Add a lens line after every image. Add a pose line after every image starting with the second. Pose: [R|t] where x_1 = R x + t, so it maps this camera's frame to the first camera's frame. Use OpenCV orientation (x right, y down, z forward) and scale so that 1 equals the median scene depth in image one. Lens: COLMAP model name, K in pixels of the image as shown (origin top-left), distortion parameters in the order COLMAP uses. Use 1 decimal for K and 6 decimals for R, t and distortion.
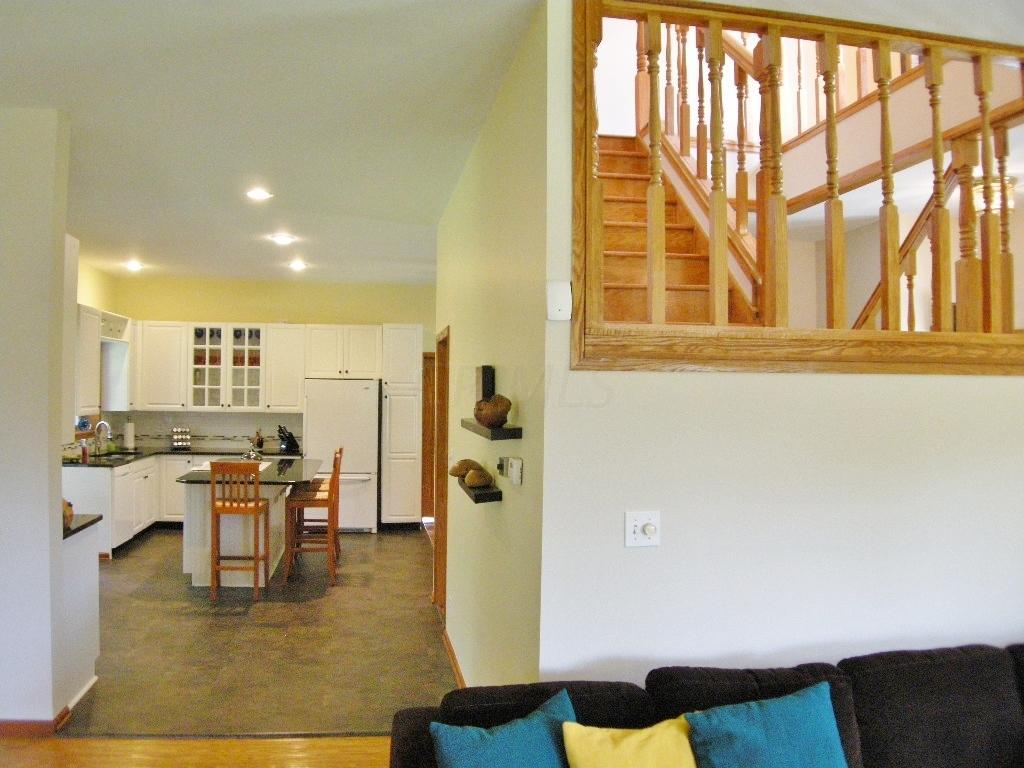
lens RADIAL K [[796.6, 0, 478.2], [0, 796.6, 383.6], [0, 0, 1]] dist [-0.154203, 0.070936]
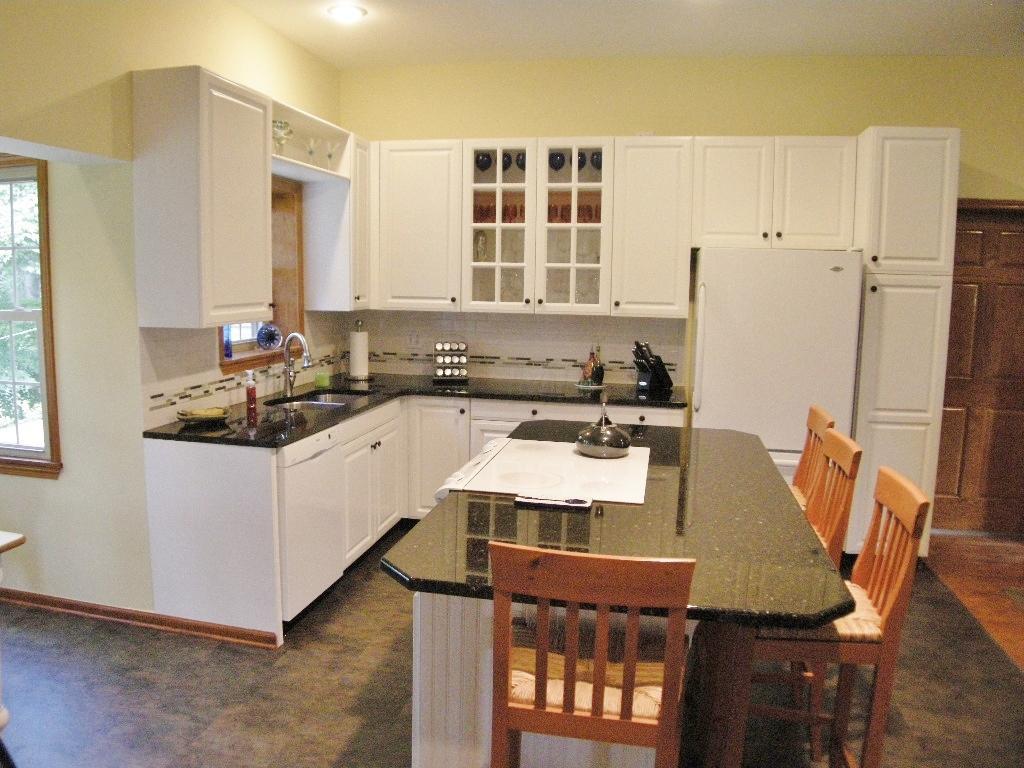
lens RADIAL K [[796.6, 0, 478.2], [0, 796.6, 383.6], [0, 0, 1]] dist [-0.154203, 0.070936]
pose [[0.932968, 0.048321, -0.356702, -0.167684], [0.001509, 0.990415, 0.138116, 0.009441], [0.359957, -0.129396, 0.923952, 0.499583]]
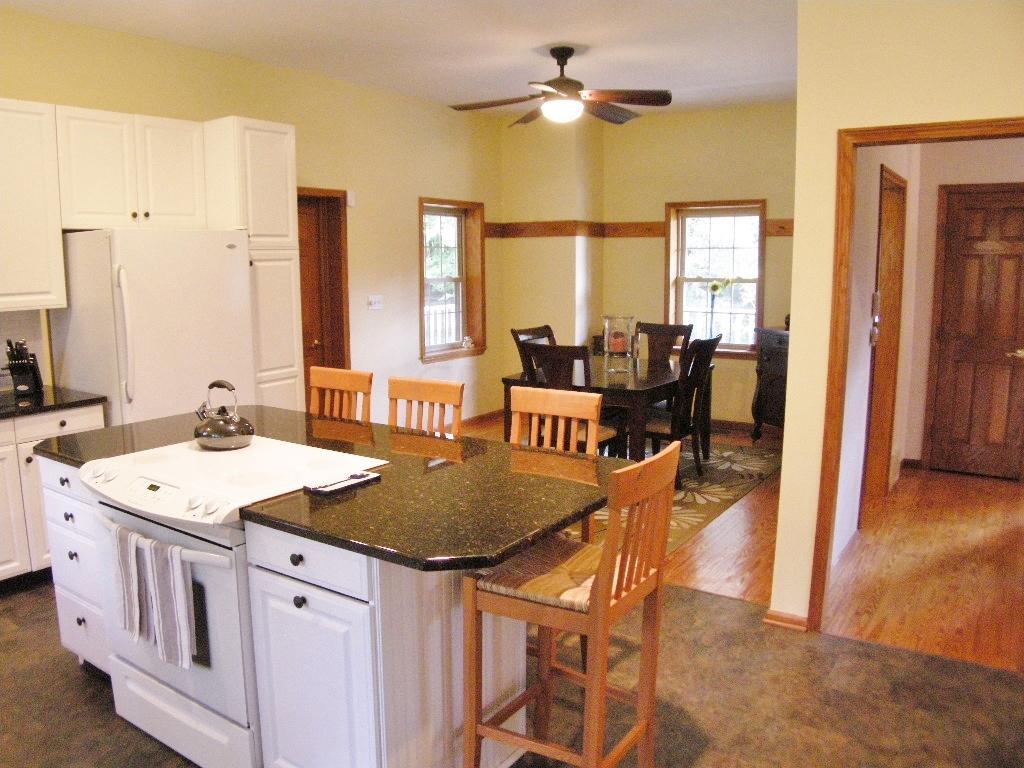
lens RADIAL K [[796.6, 0, 478.2], [0, 796.6, 383.6], [0, 0, 1]] dist [-0.154203, 0.070936]
pose [[0.684268, -0.128827, 0.717761, -0.383729], [0.009668, 0.985788, 0.167718, 0.009599], [-0.729166, -0.107825, 0.675789, 0.542095]]
